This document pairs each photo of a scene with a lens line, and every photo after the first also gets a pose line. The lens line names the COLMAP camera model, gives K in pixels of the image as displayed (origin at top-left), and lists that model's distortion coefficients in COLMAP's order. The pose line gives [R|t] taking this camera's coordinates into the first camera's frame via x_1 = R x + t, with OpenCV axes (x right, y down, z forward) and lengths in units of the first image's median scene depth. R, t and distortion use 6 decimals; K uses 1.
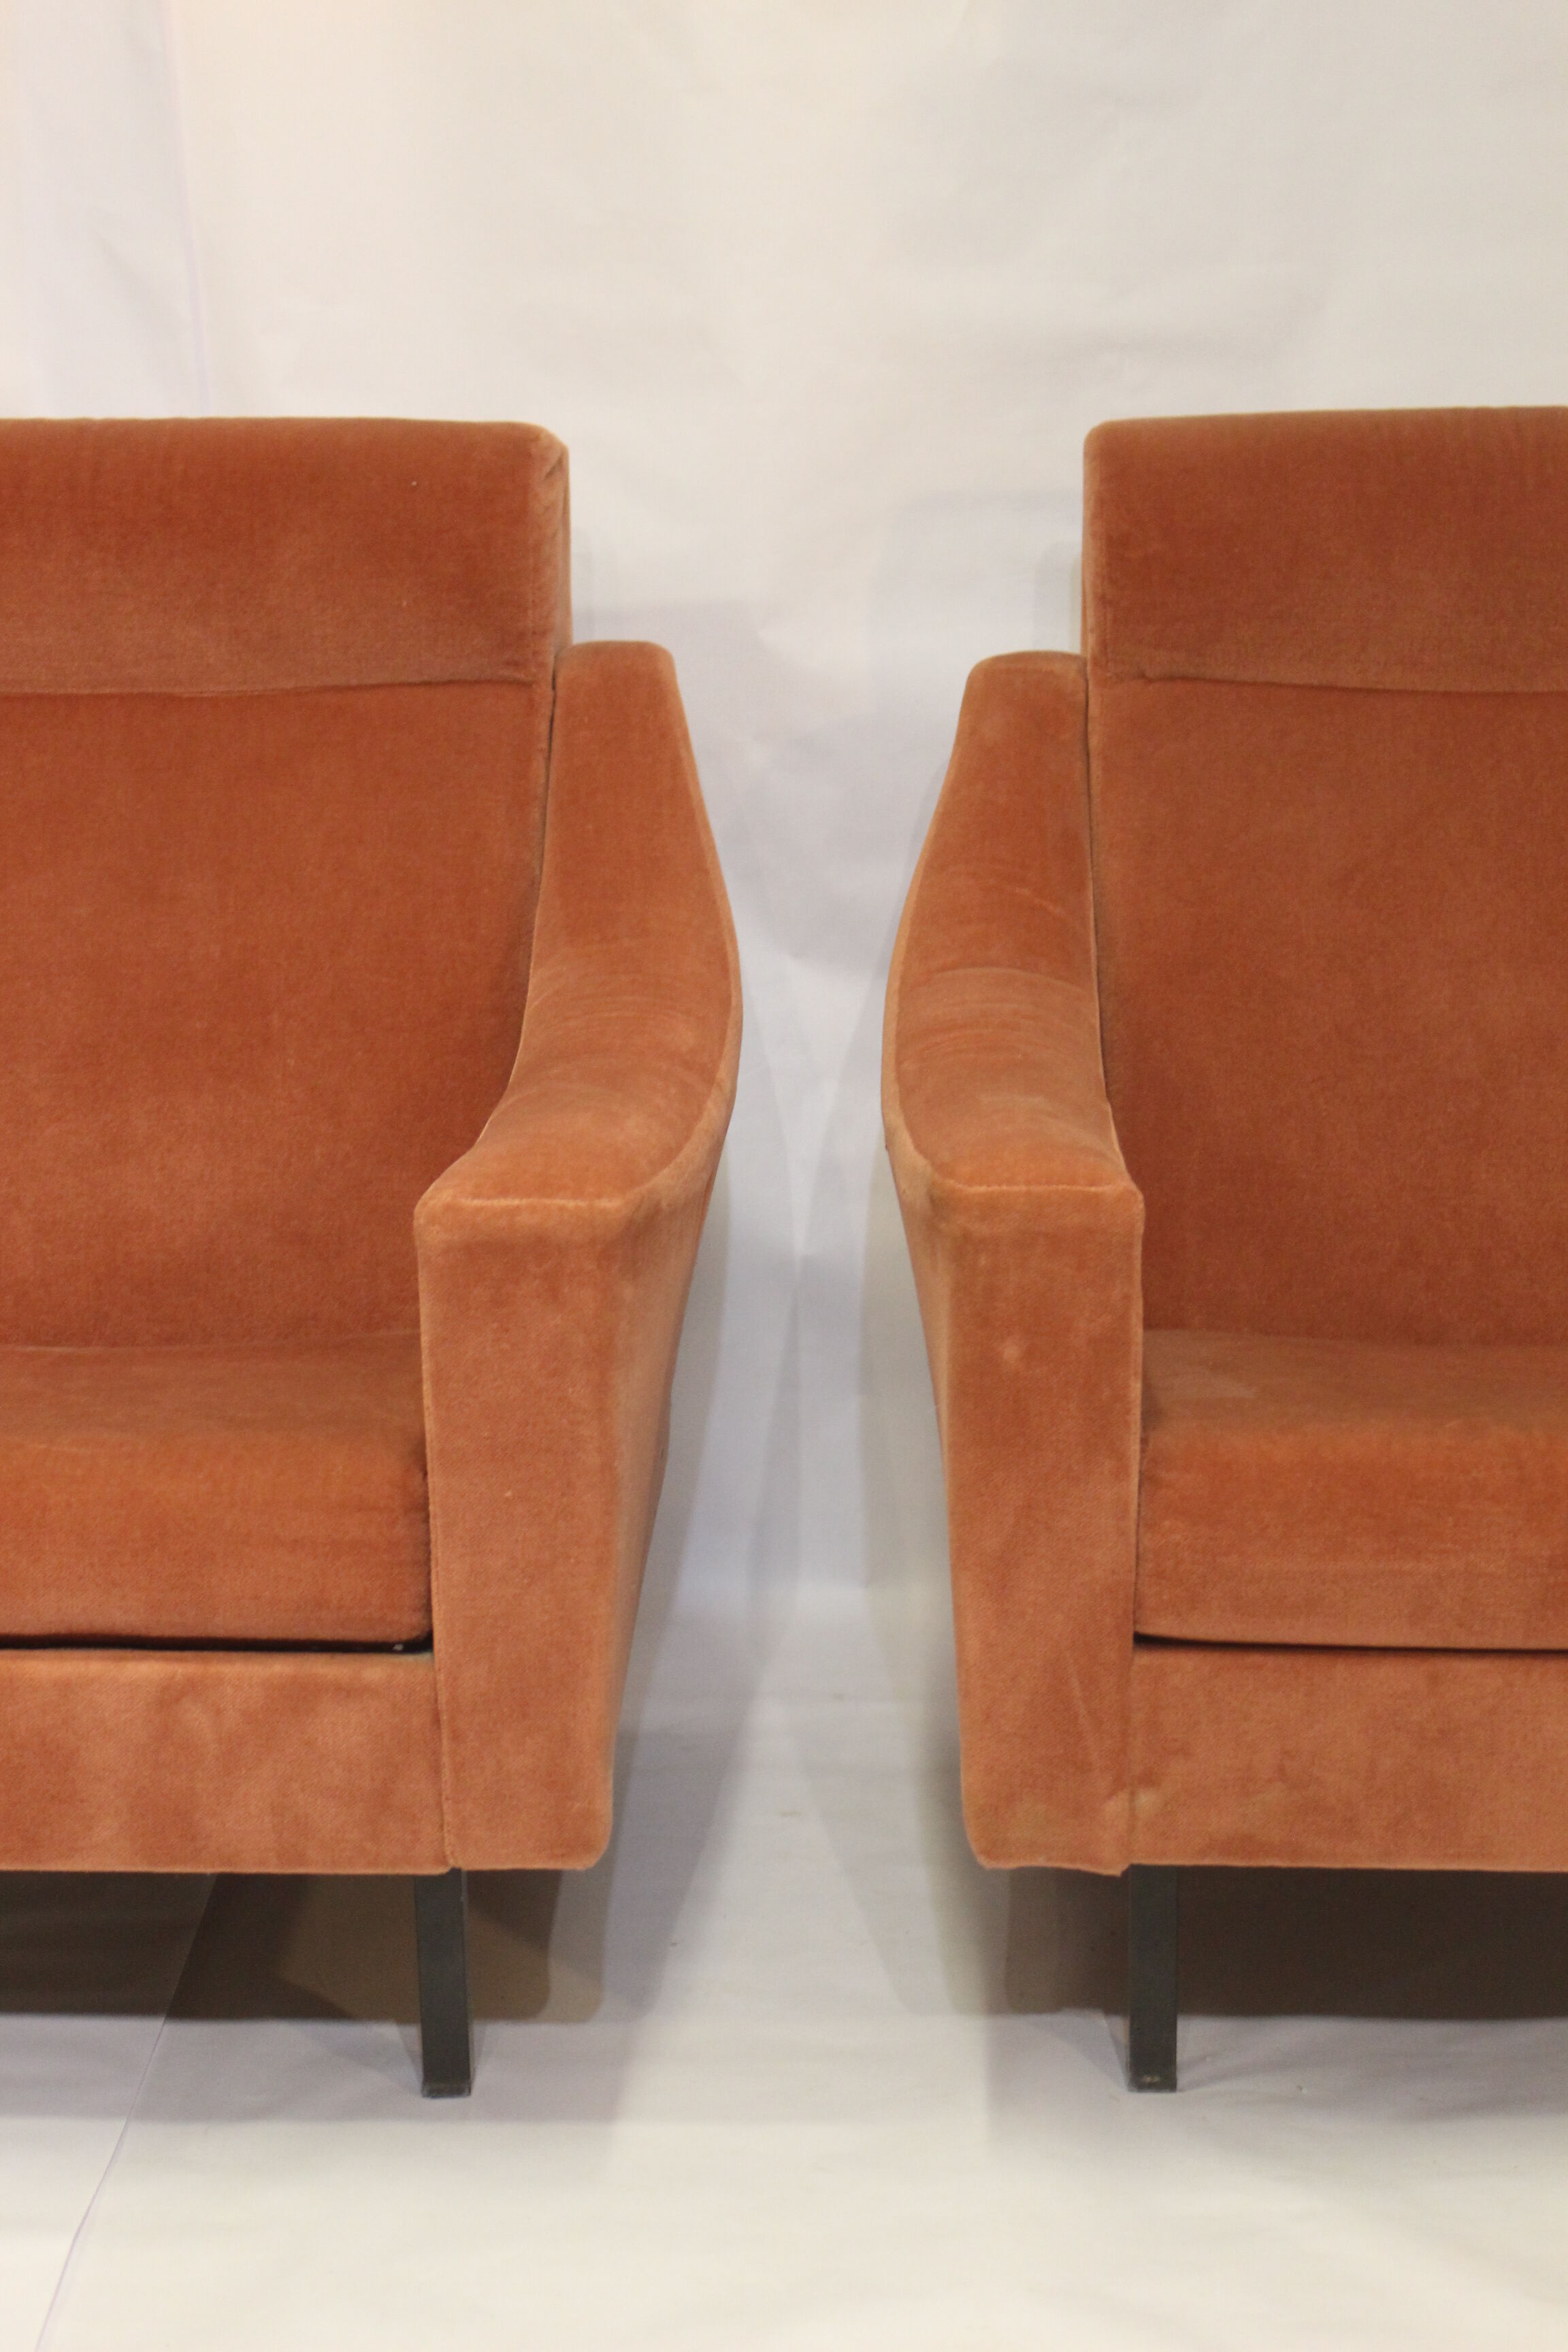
lens RADIAL K [[4195.5, 0, 823.2], [0, 4195.5, 1177.1], [0, 0, 1]] dist [0.021093, 0.096600]
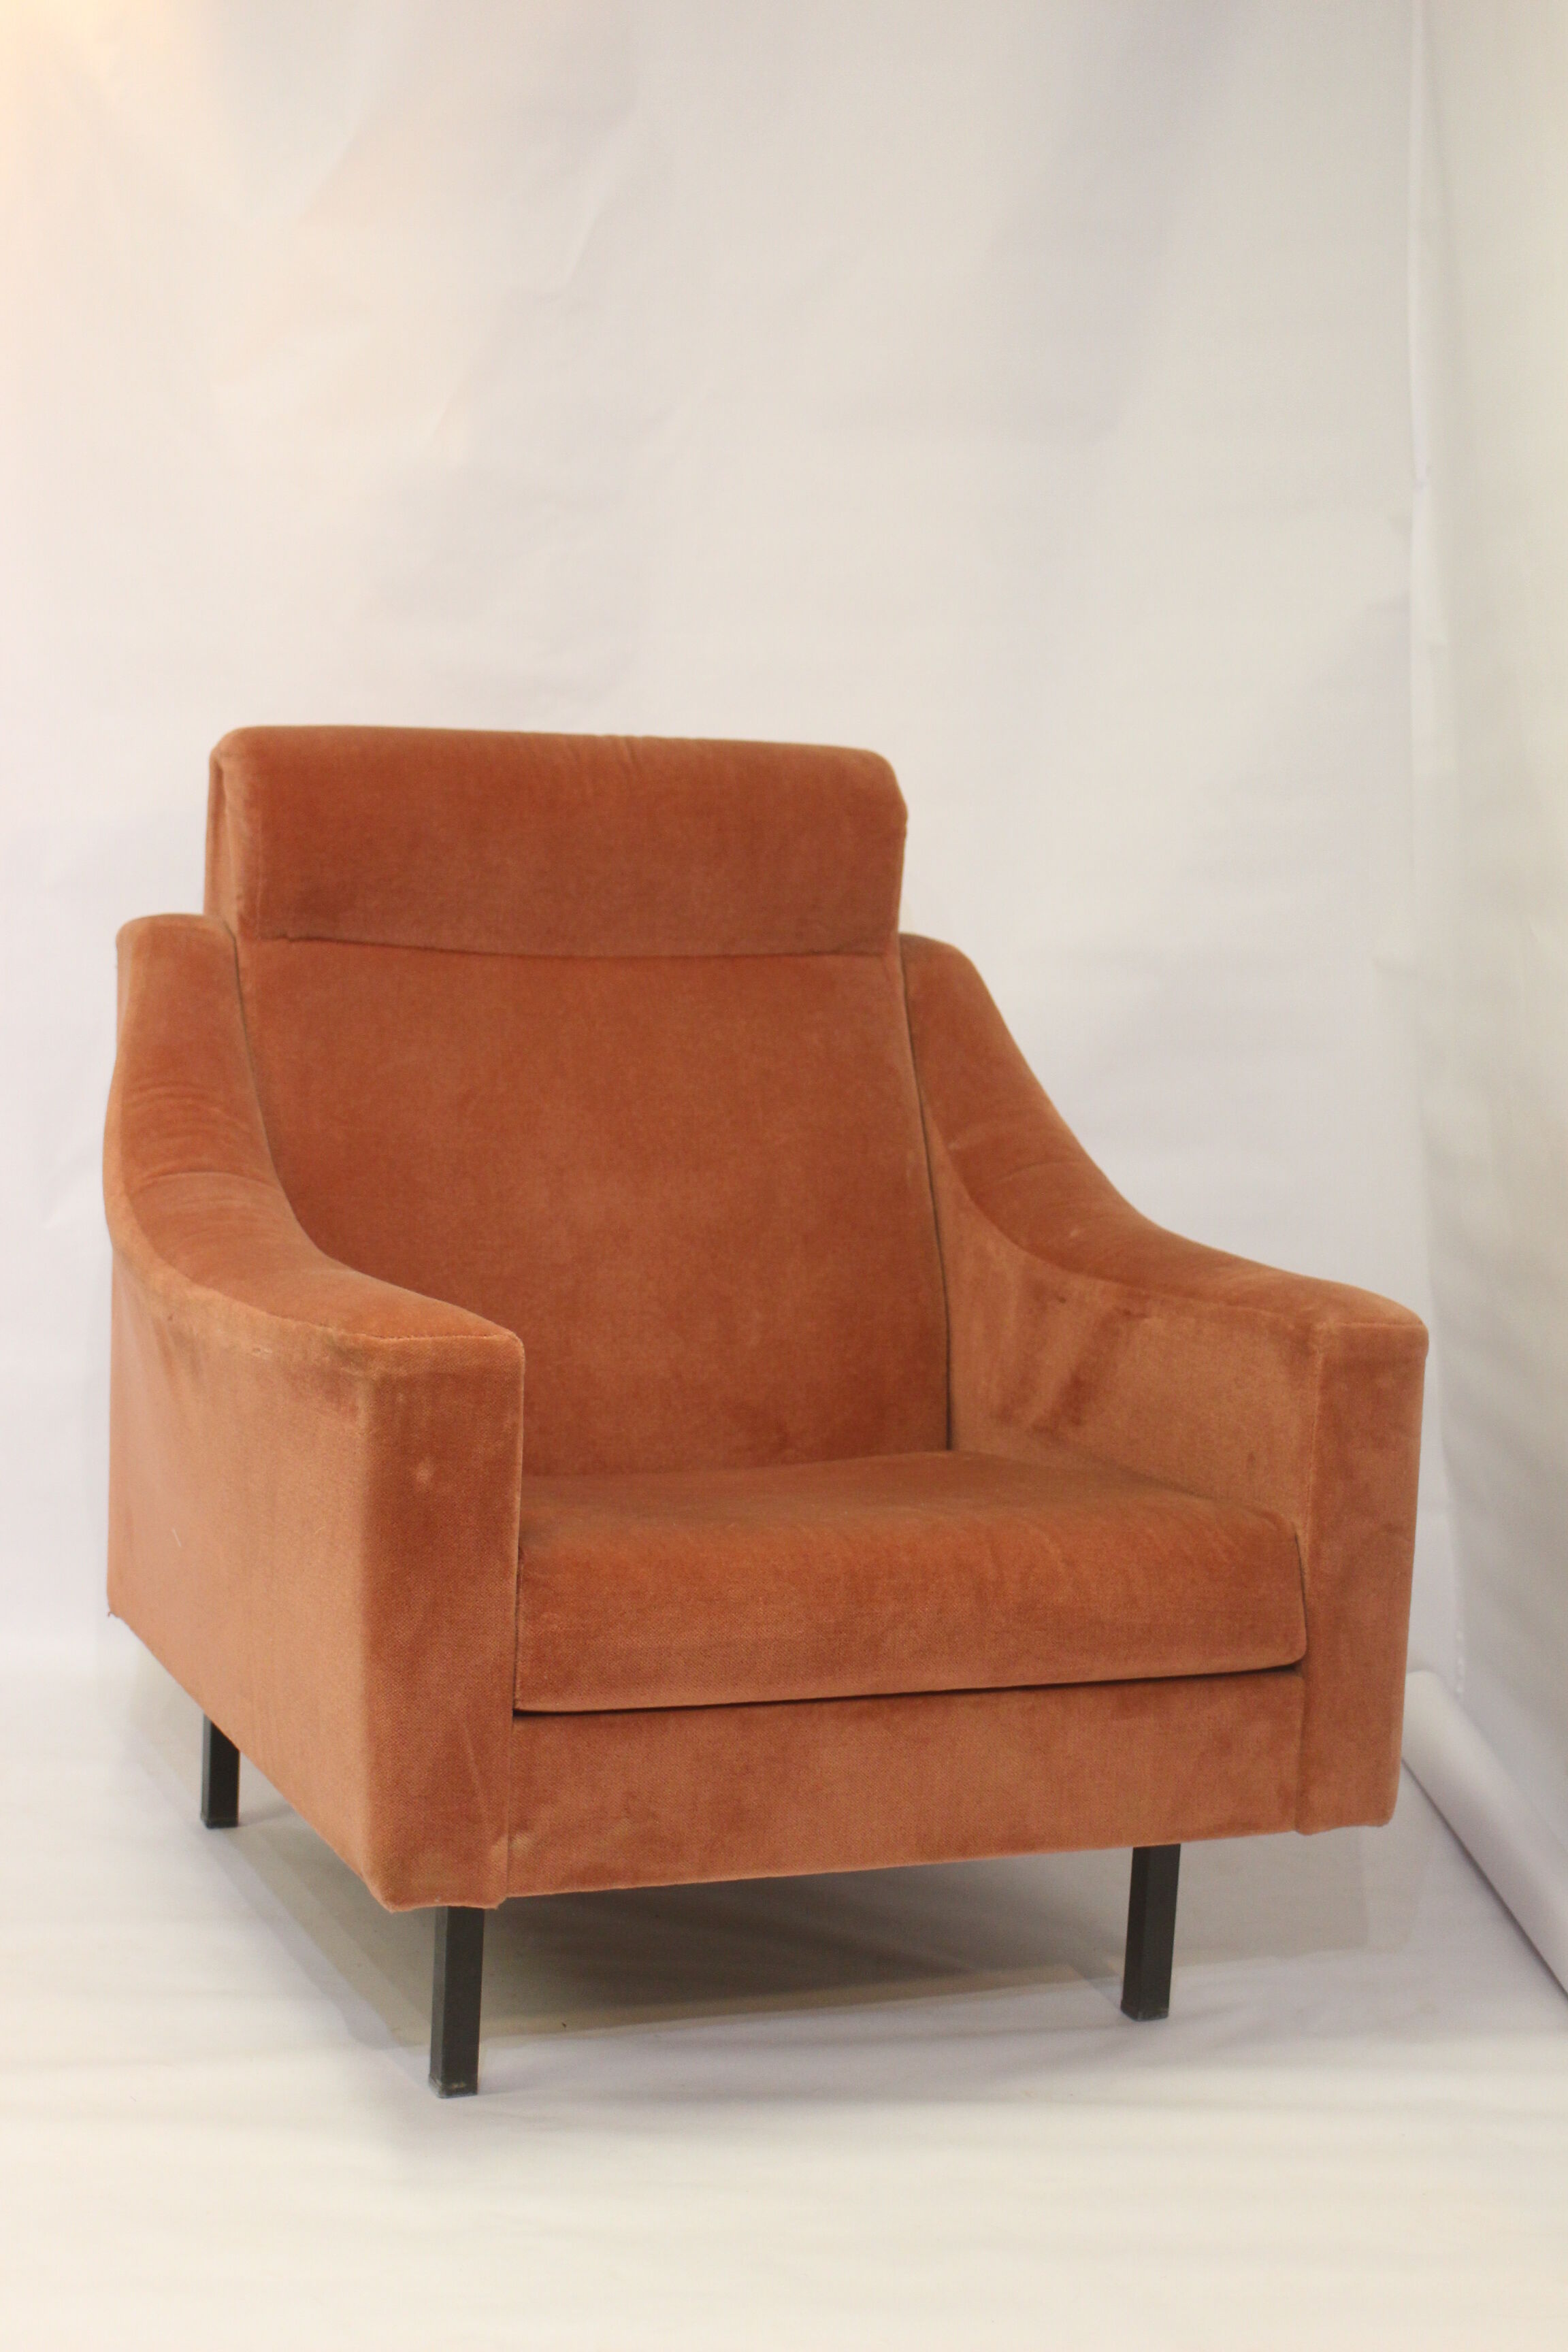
lens RADIAL K [[3481.7, 0, 818.9], [0, 3481.7, 1177.5], [0, 0, 1]] dist [-0.035679, -0.072399]
pose [[0.903620, -0.003416, 0.428321, -0.274571], [0.032593, 0.997617, -0.060805, 0.020632], [-0.427092, 0.068905, 0.901579, 0.045584]]
